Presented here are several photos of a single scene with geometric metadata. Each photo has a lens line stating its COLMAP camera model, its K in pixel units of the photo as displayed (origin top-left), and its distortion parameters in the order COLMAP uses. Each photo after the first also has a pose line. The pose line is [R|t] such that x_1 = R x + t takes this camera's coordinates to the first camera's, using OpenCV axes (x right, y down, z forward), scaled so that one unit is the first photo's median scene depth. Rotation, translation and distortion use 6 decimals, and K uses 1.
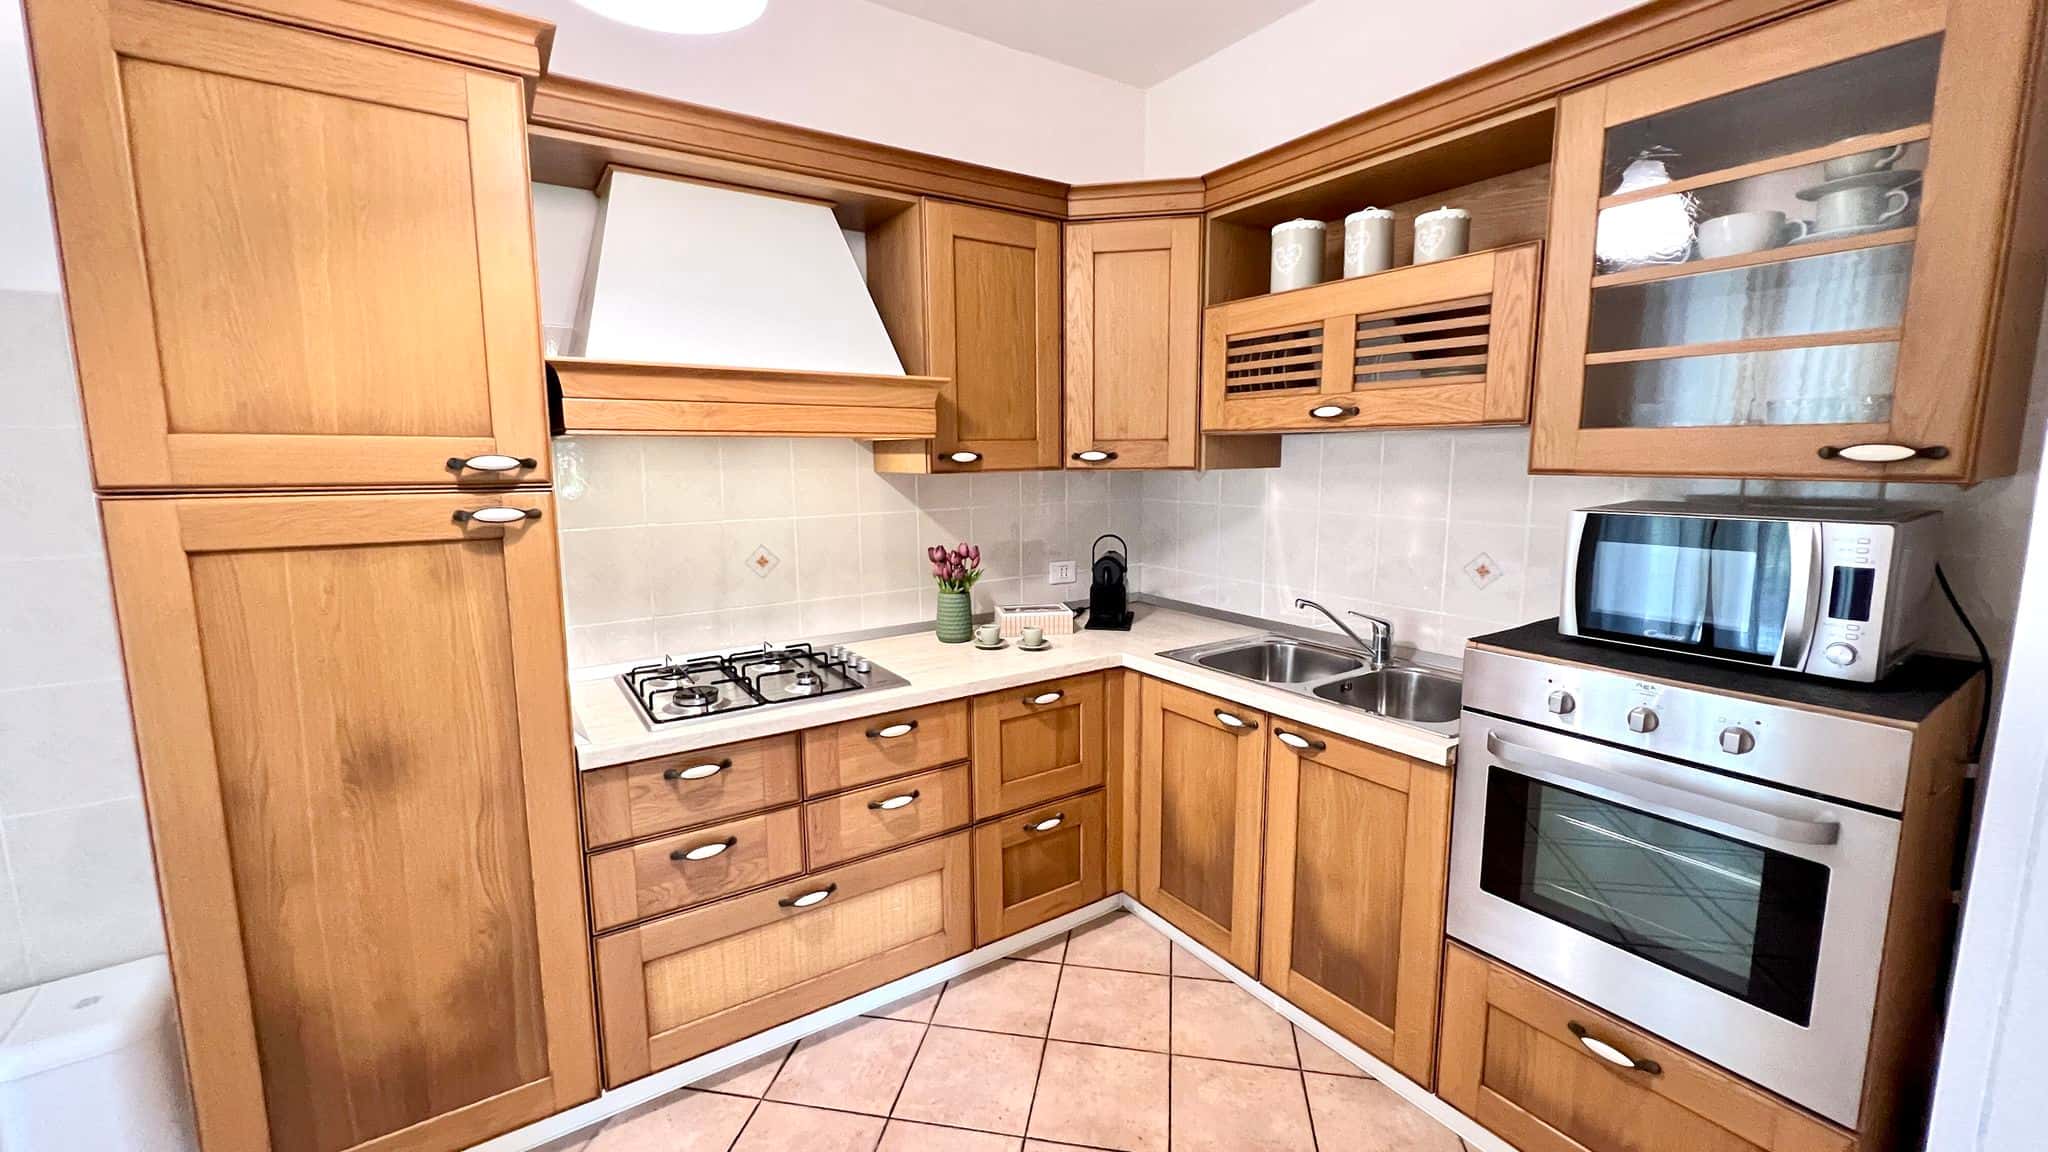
lens RADIAL K [[822.7, 0, 1025.9], [0, 822.7, 571.2], [0, 0, 1]] dist [-0.006619, 0.000256]
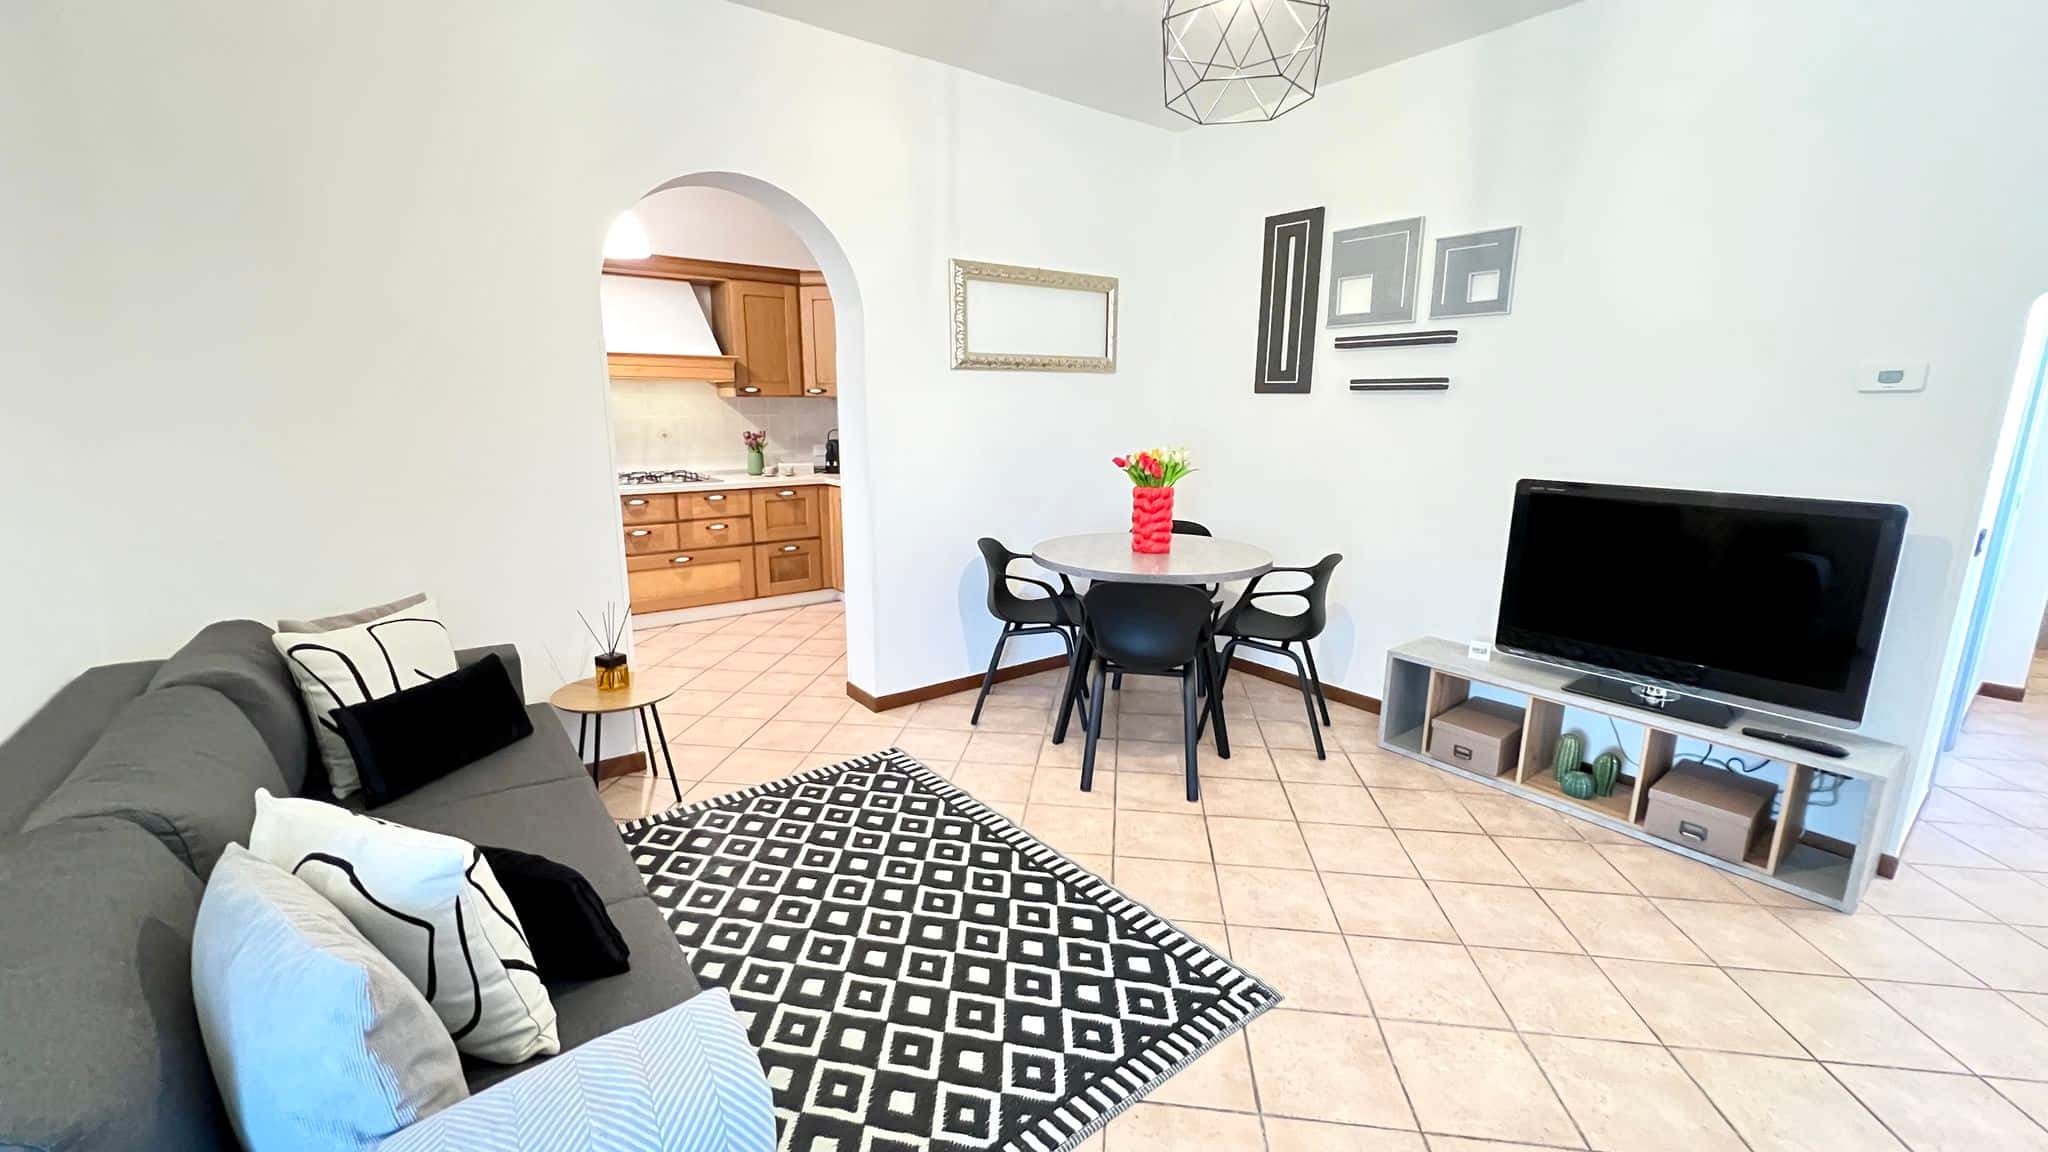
lens RADIAL K [[819.2, 0, 1027.5], [0, 819.2, 572.6], [0, 0, 1]] dist [-0.008381, 0.006183]
pose [[0.998035, 0.004642, 0.062490, 0.622863], [-0.008501, 0.998063, 0.061636, 0.252815], [-0.062083, -0.062046, 0.996141, -1.536004]]
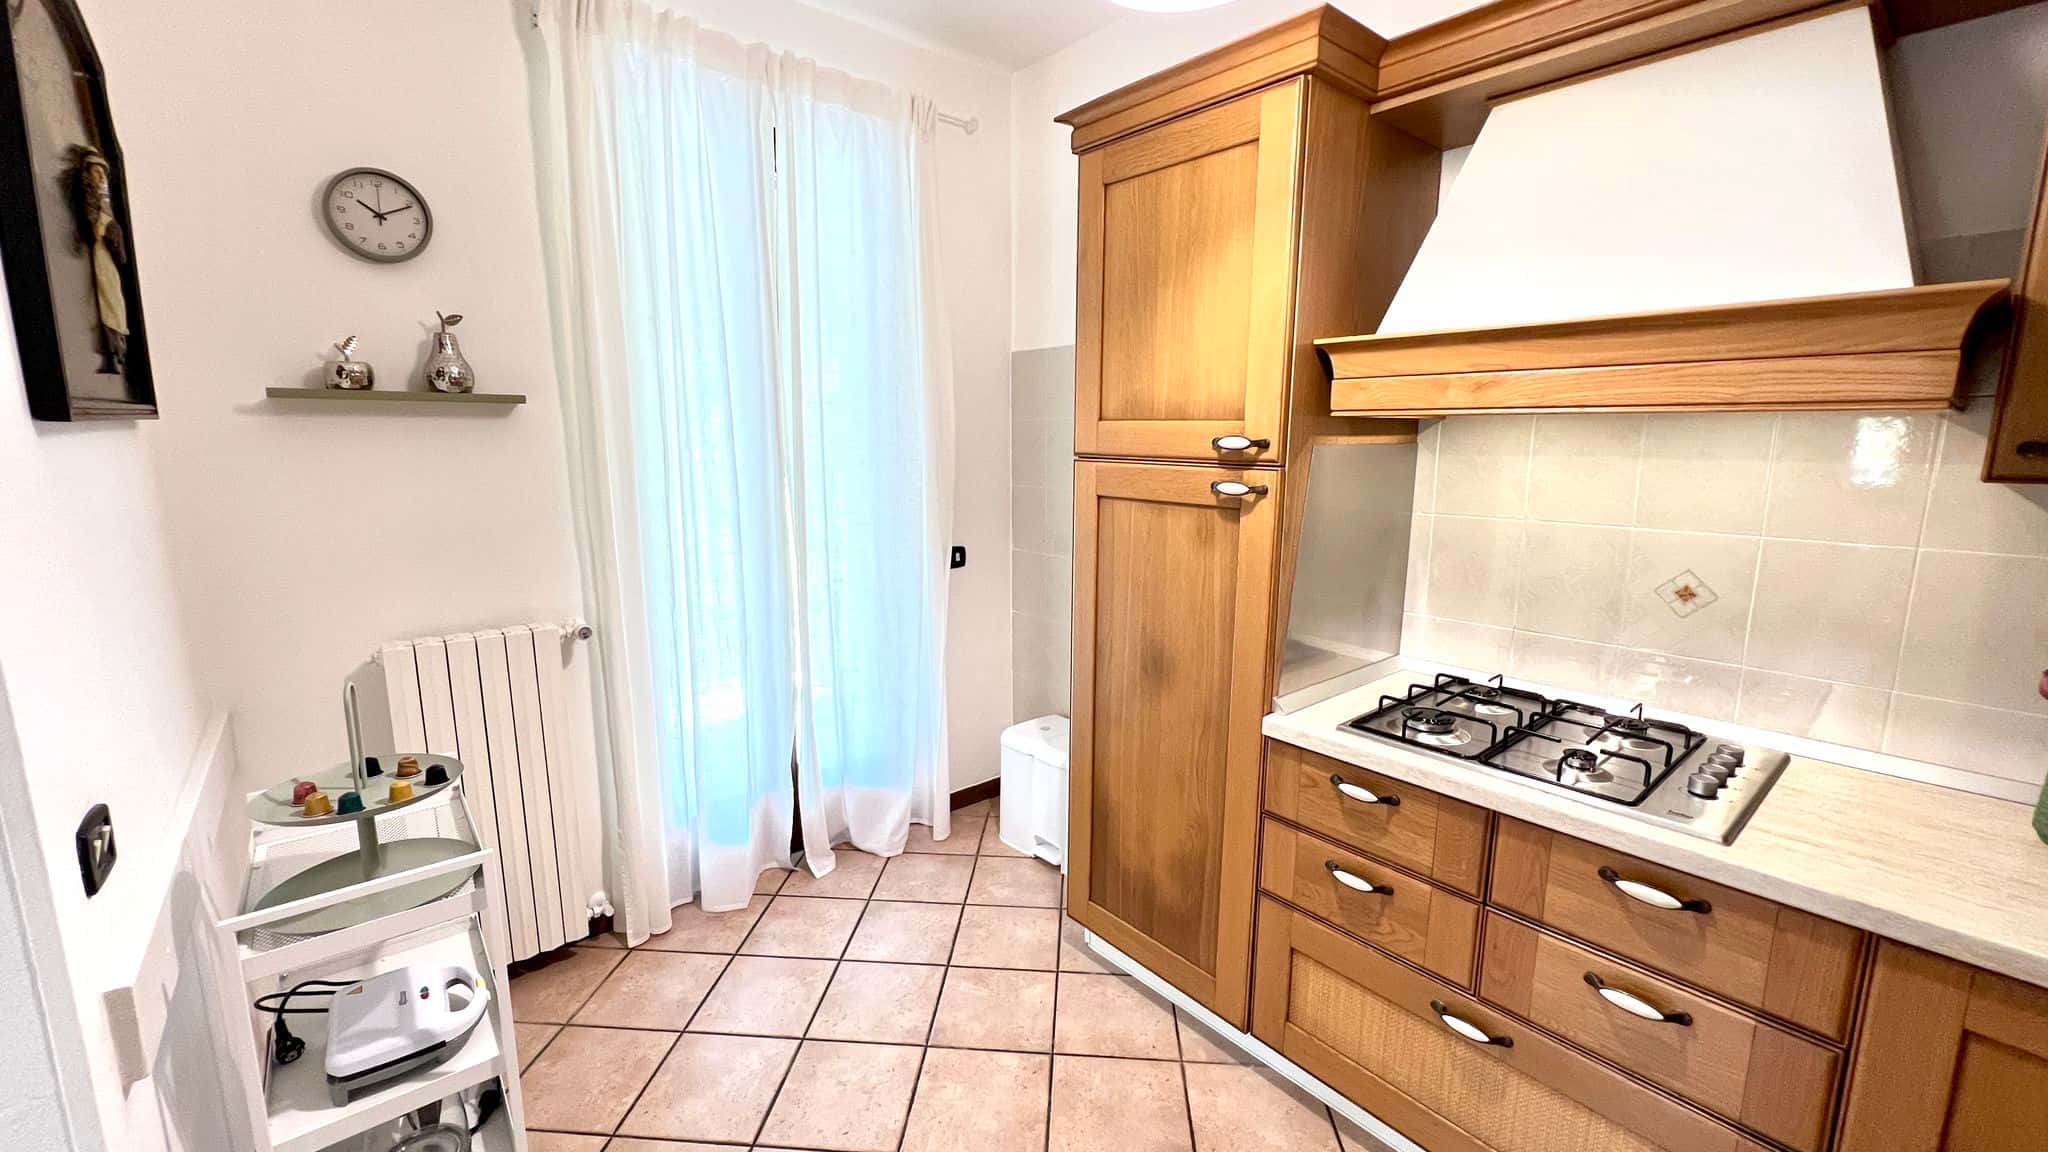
lens RADIAL K [[822.5, 0, 1021.5], [0, 822.5, 570.7], [0, 0, 1]] dist [-0.002779, 0.000391]
pose [[0.099269, 0.170119, -0.980411, 0.341459], [-0.143235, 0.977459, 0.155104, -0.066452], [0.984698, 0.125032, 0.121399, 0.420808]]
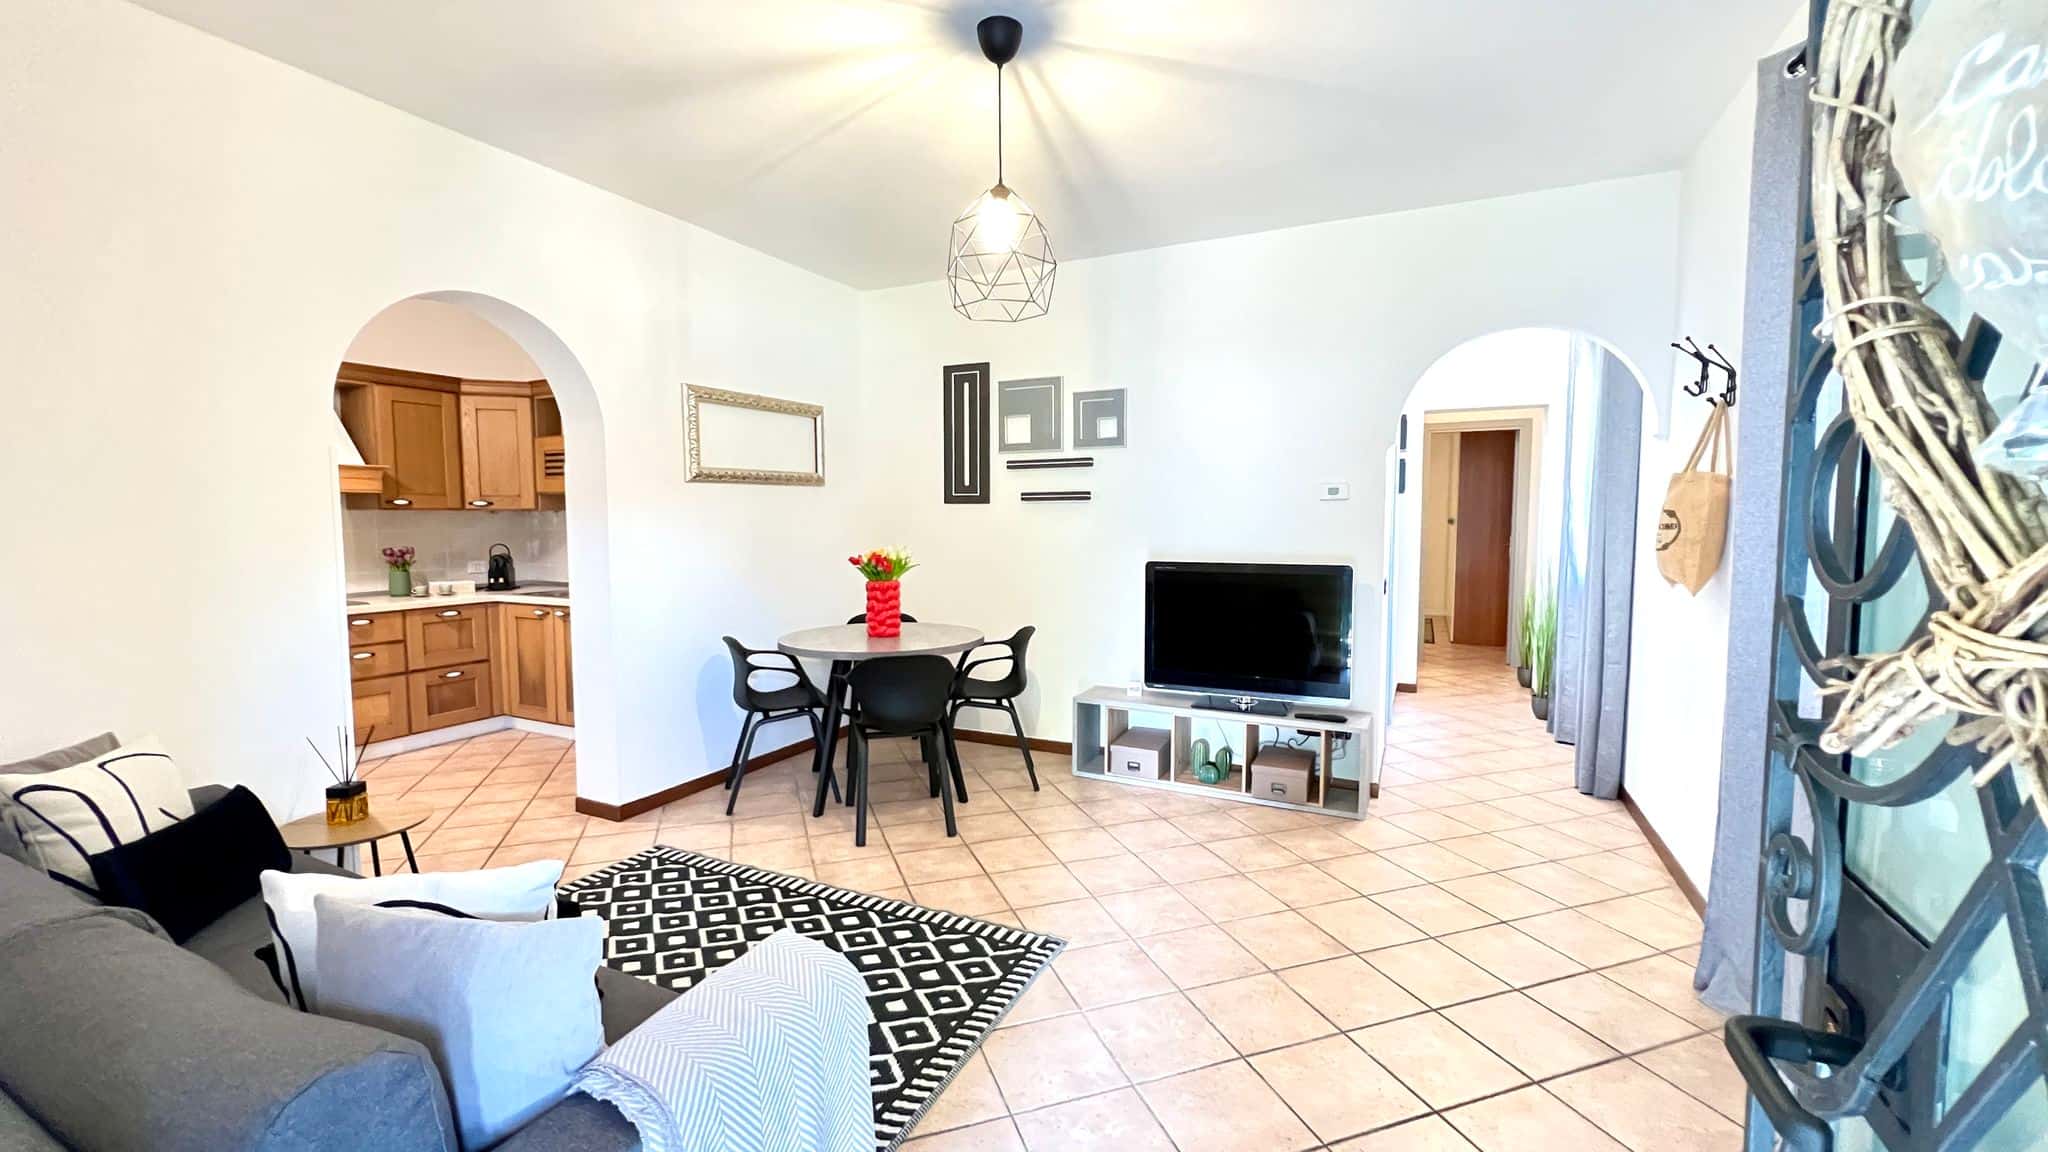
lens RADIAL K [[820.8, 0, 1019.9], [0, 820.8, 571.9], [0, 0, 1]] dist [0.001599, -0.000188]
pose [[0.874003, -0.026380, 0.485205, 0.316676], [0.063975, 0.996080, -0.061083, 0.298665], [-0.481691, 0.084428, 0.872264, -1.763732]]
